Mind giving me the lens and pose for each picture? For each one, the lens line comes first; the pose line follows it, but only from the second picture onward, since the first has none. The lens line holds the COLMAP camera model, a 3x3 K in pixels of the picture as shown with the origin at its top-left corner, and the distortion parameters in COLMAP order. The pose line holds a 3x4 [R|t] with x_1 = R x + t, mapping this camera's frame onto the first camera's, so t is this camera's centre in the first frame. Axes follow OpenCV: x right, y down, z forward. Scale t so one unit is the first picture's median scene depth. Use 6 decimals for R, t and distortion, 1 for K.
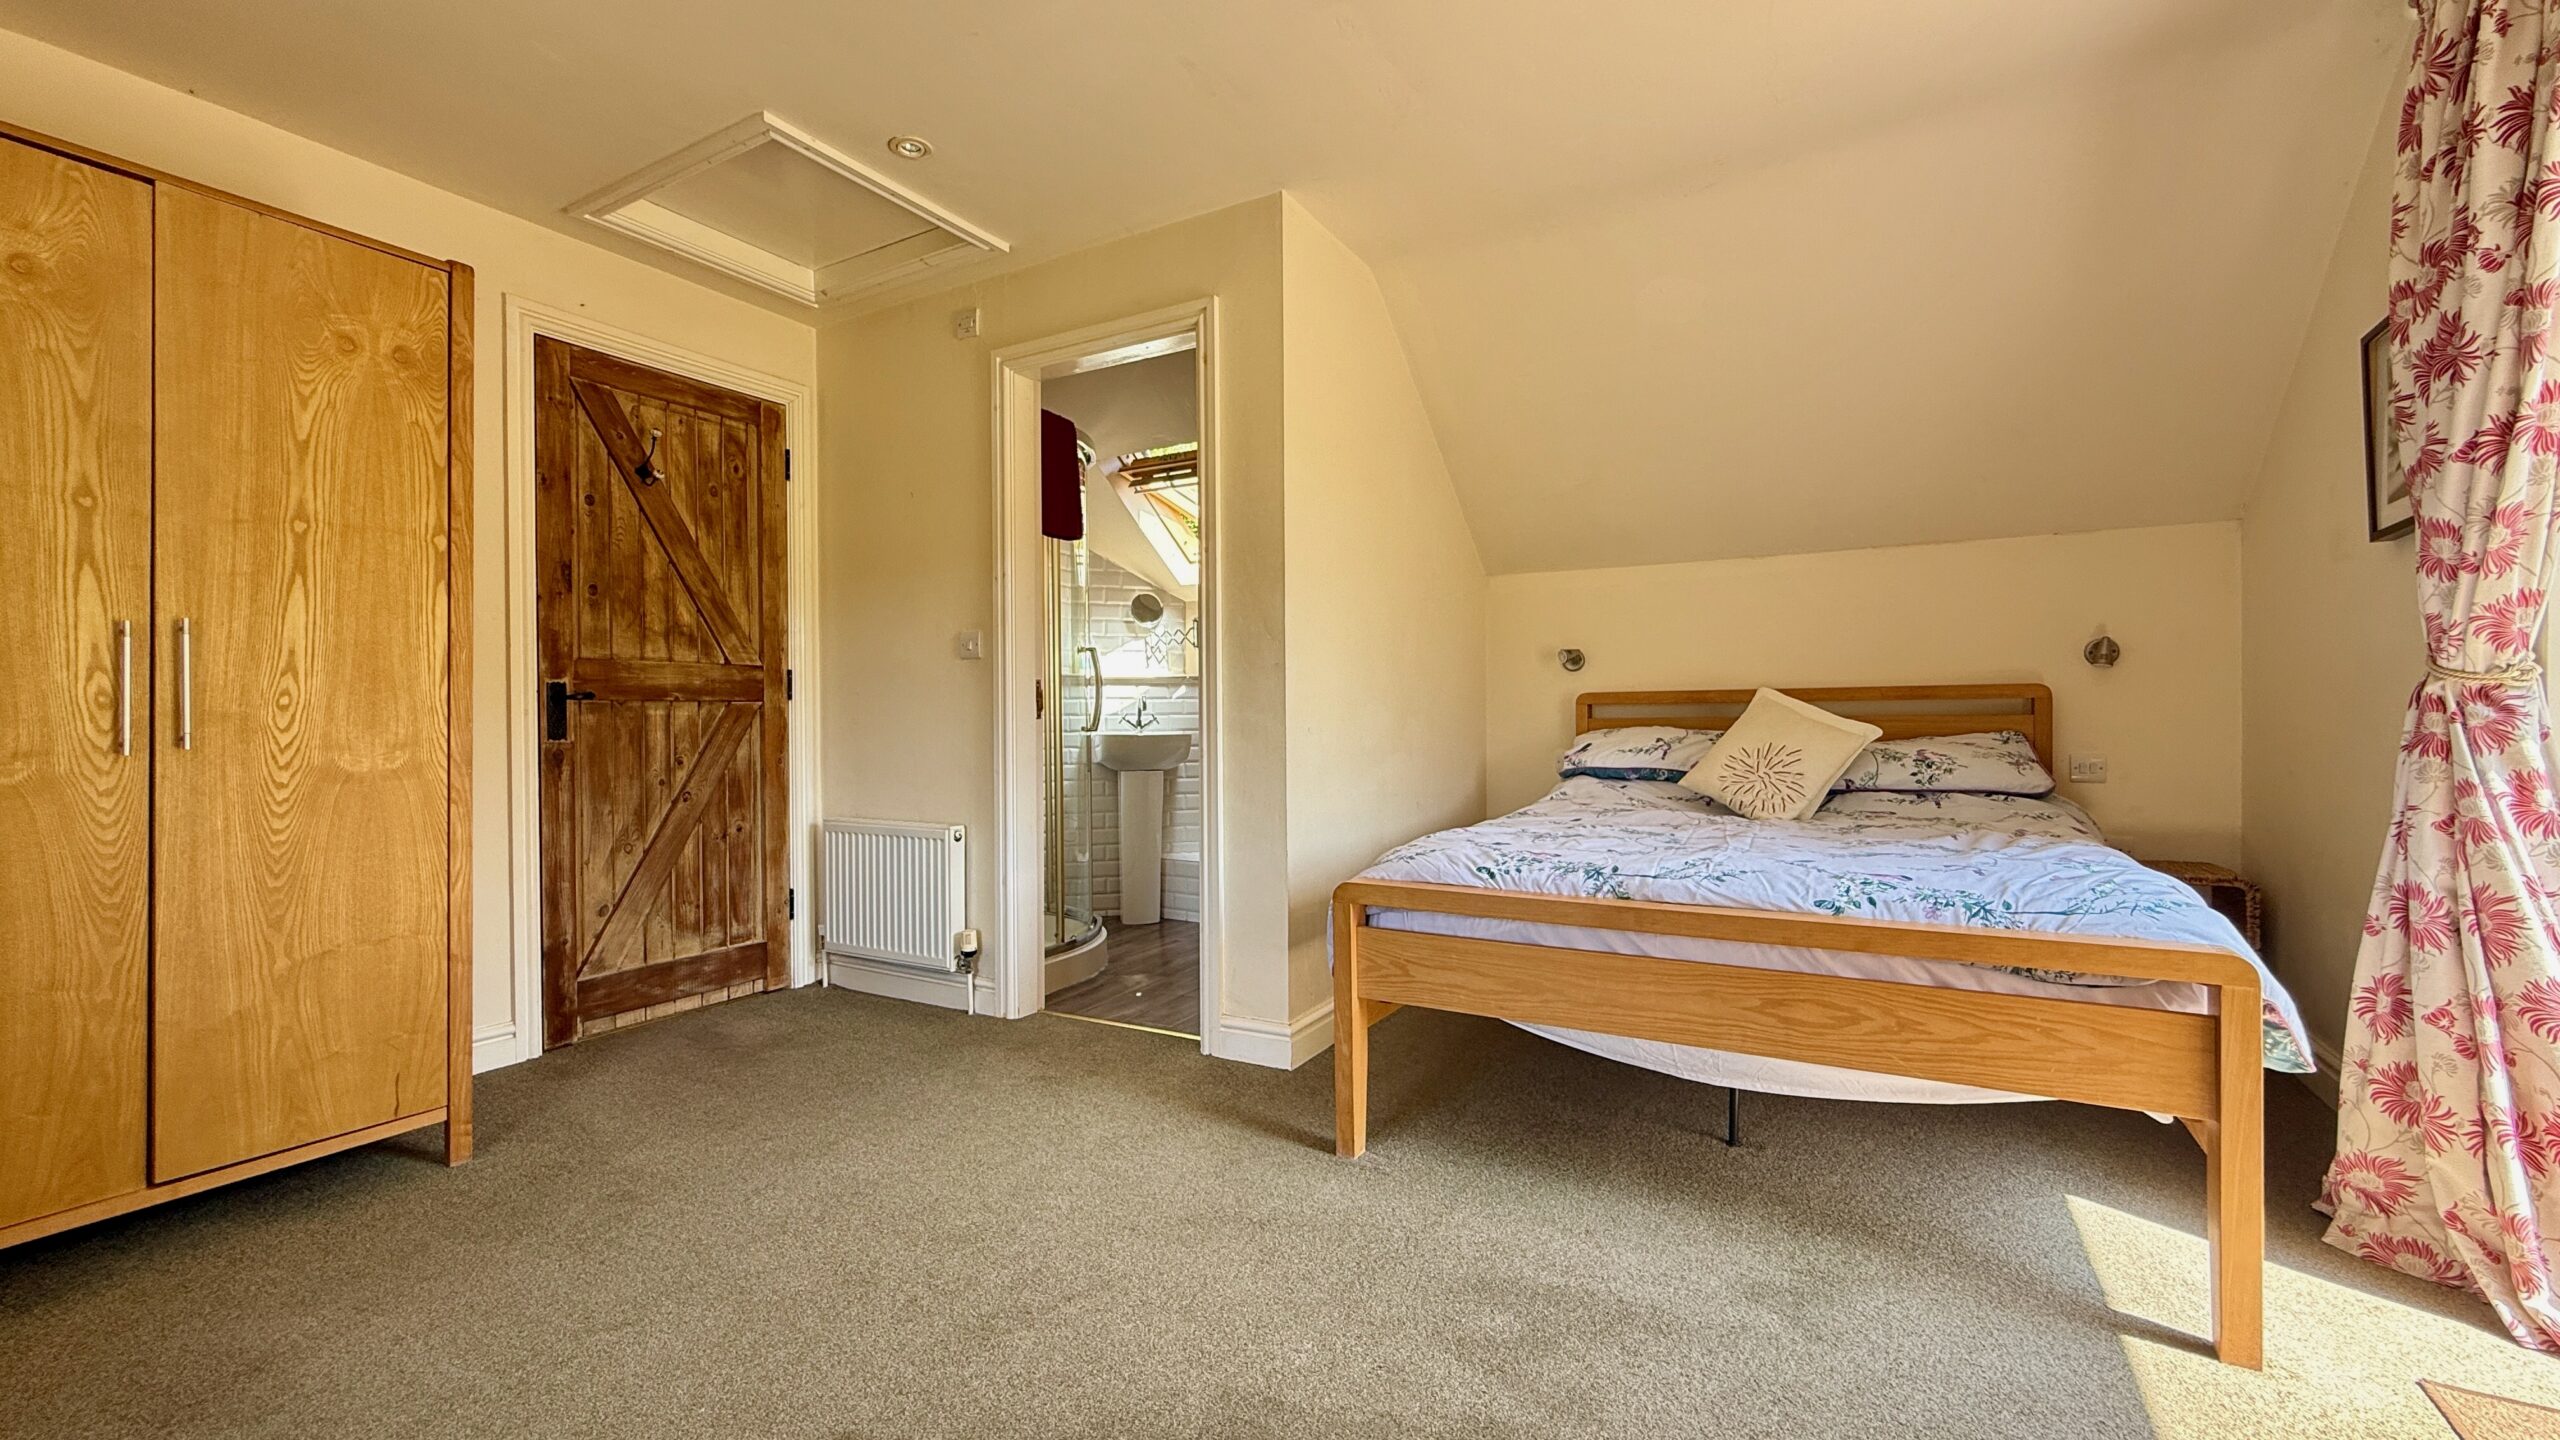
lens RADIAL K [[1026.3, 0, 1276.6], [0, 1026.3, 727.1], [0, 0, 1]] dist [0.008404, -0.000054]
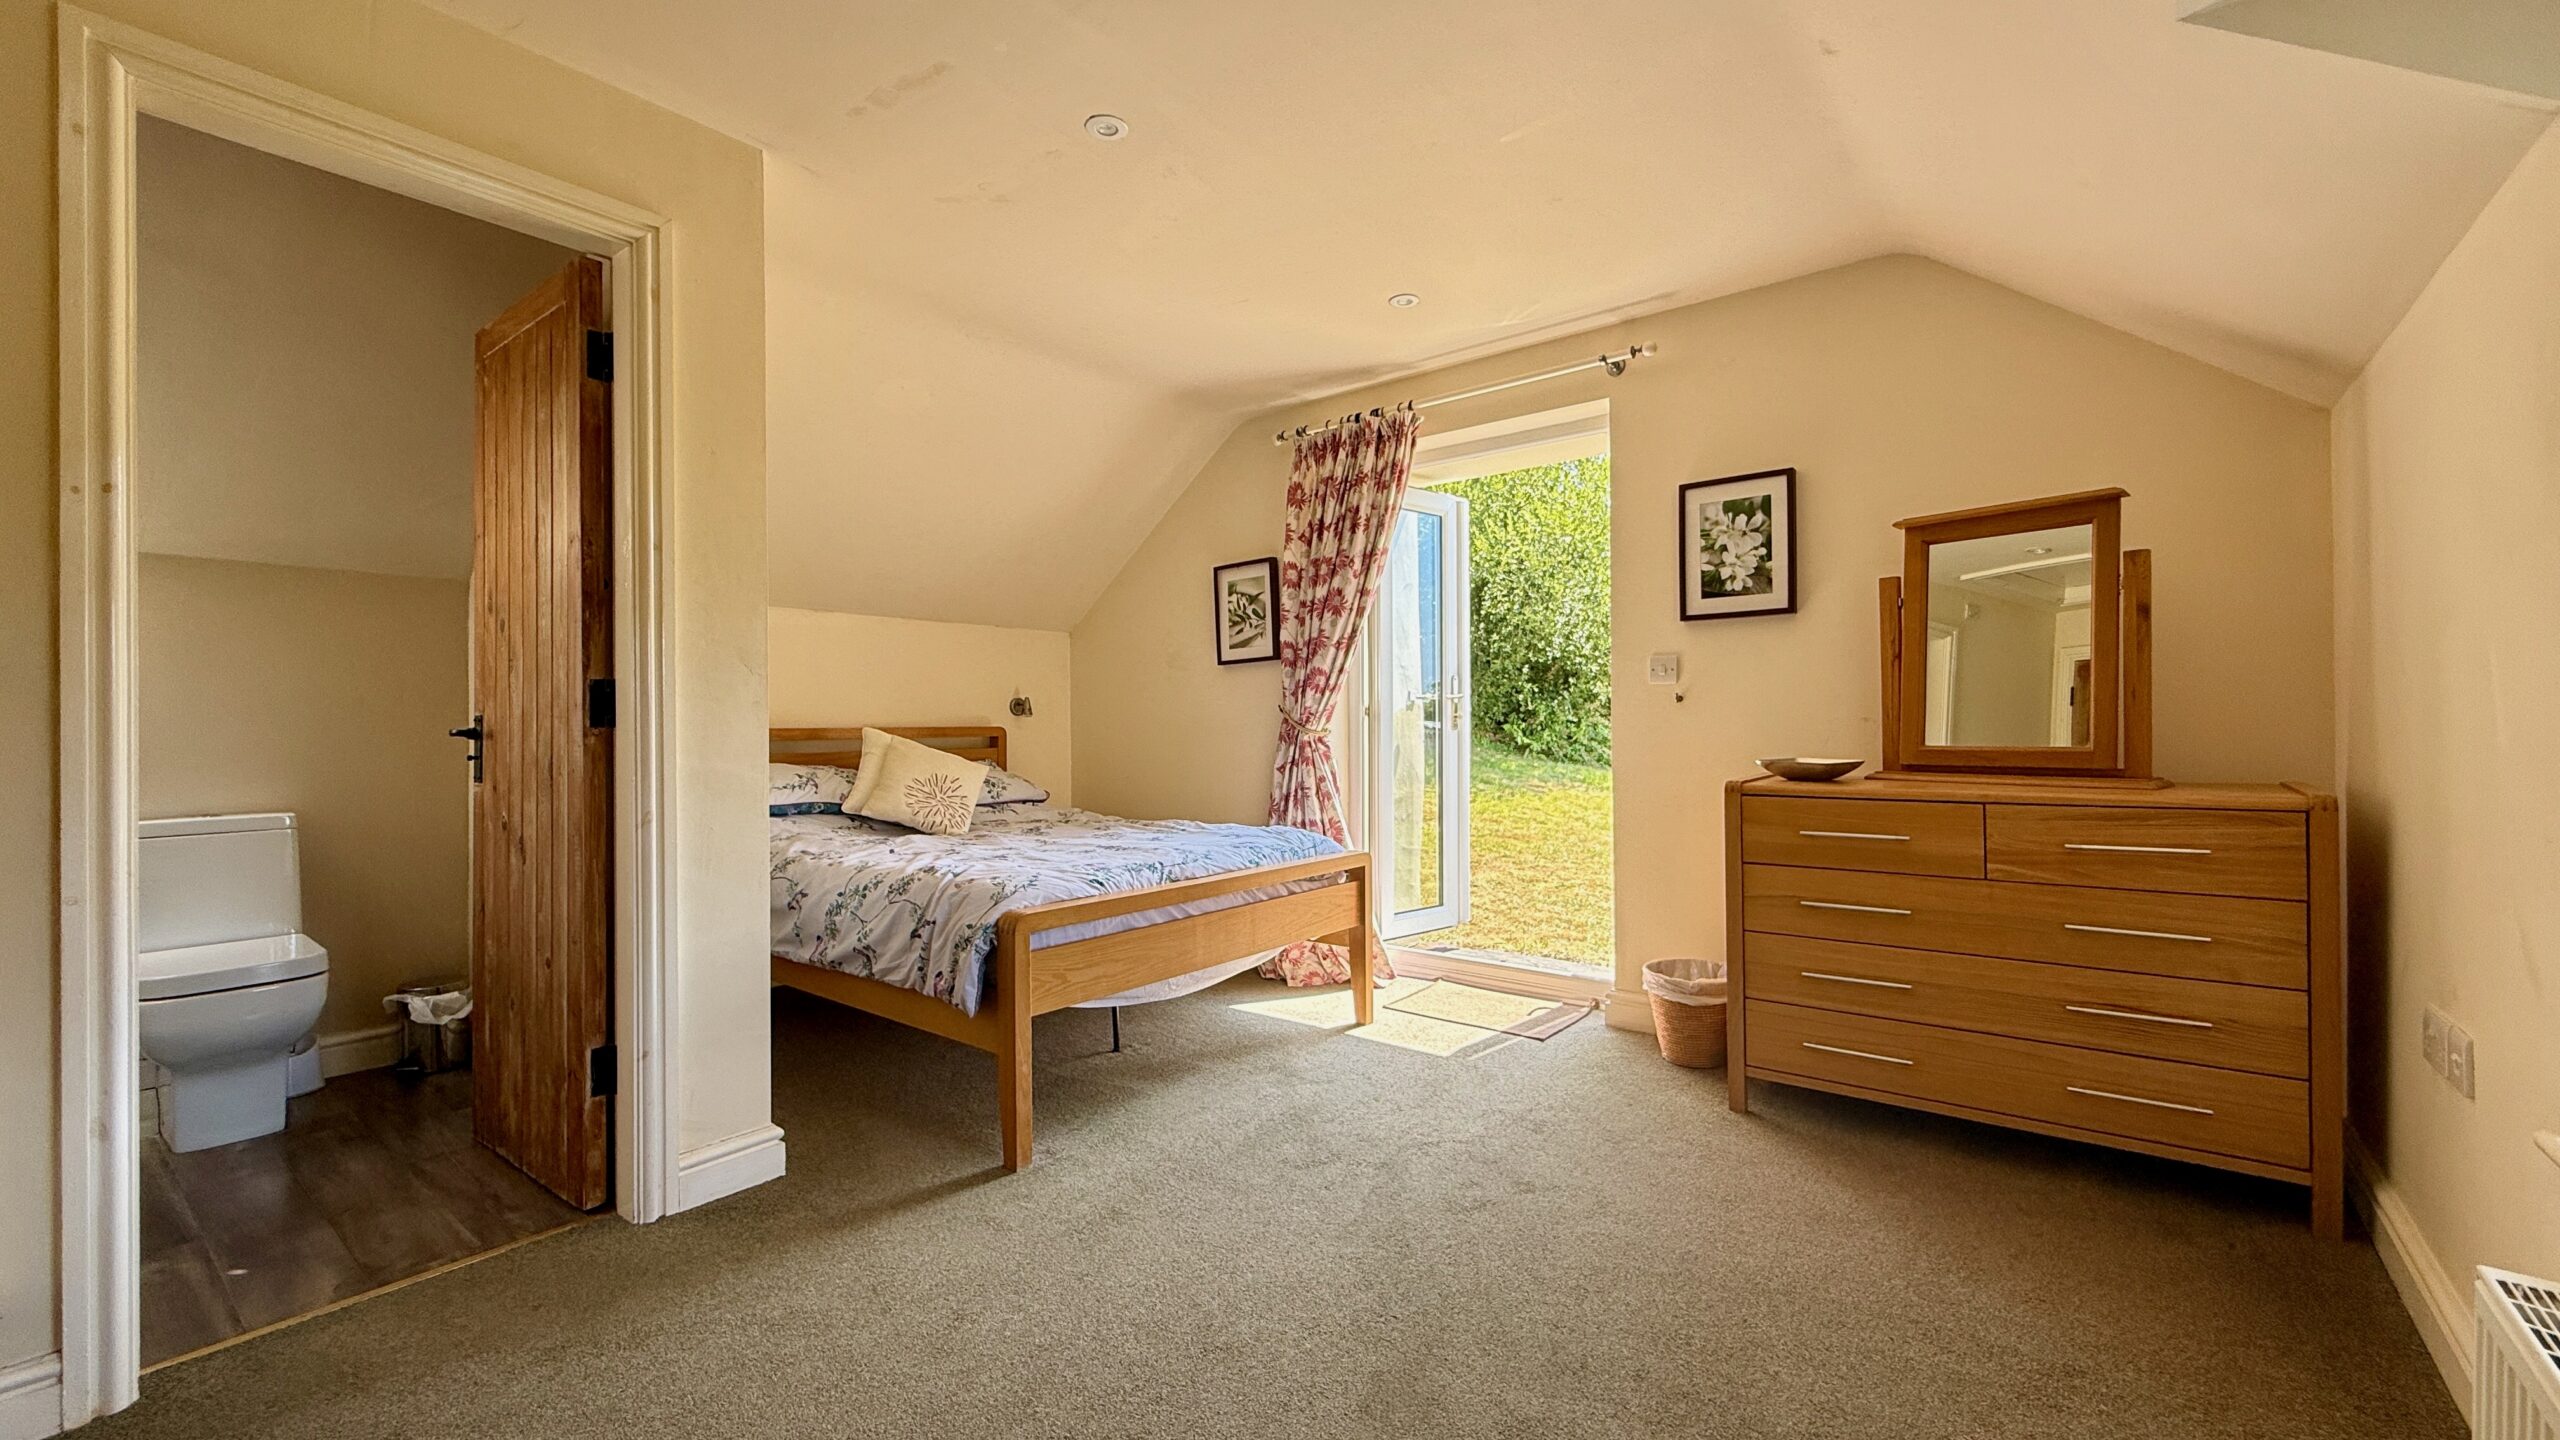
lens RADIAL K [[1026.3, 0, 1276.9], [0, 1026.3, 723.5], [0, 0, 1]] dist [0.008404, -0.000054]
pose [[0.147854, 0.010342, 0.988955, -0.760241], [0.015647, 0.999796, -0.012795, -0.025357], [-0.988885, 0.017366, 0.147662, 0.446620]]
